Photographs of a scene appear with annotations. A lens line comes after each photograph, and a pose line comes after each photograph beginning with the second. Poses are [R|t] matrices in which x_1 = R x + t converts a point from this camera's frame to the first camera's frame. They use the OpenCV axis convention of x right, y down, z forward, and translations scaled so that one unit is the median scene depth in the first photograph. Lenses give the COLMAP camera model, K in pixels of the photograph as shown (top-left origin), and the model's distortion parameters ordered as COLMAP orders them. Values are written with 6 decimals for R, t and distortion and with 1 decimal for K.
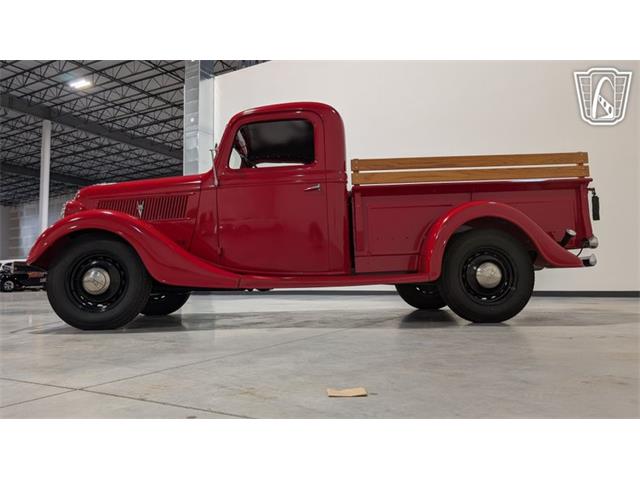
lens RADIAL K [[476.9, 0, 317.1], [0, 476.9, 237.9], [0, 0, 1]] dist [0.020755, -0.014640]
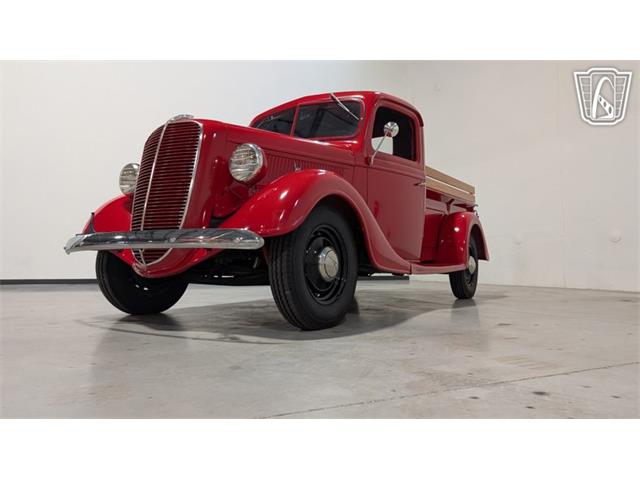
lens RADIAL K [[476.9, 0, 326.2], [0, 476.9, 240.7], [0, 0, 1]] dist [0.020755, -0.014640]
pose [[0.556800, 0.058713, 0.828569, -0.982018], [-0.083557, 0.996398, -0.014455, 0.057445], [-0.826433, -0.061184, 0.559700, 0.519955]]
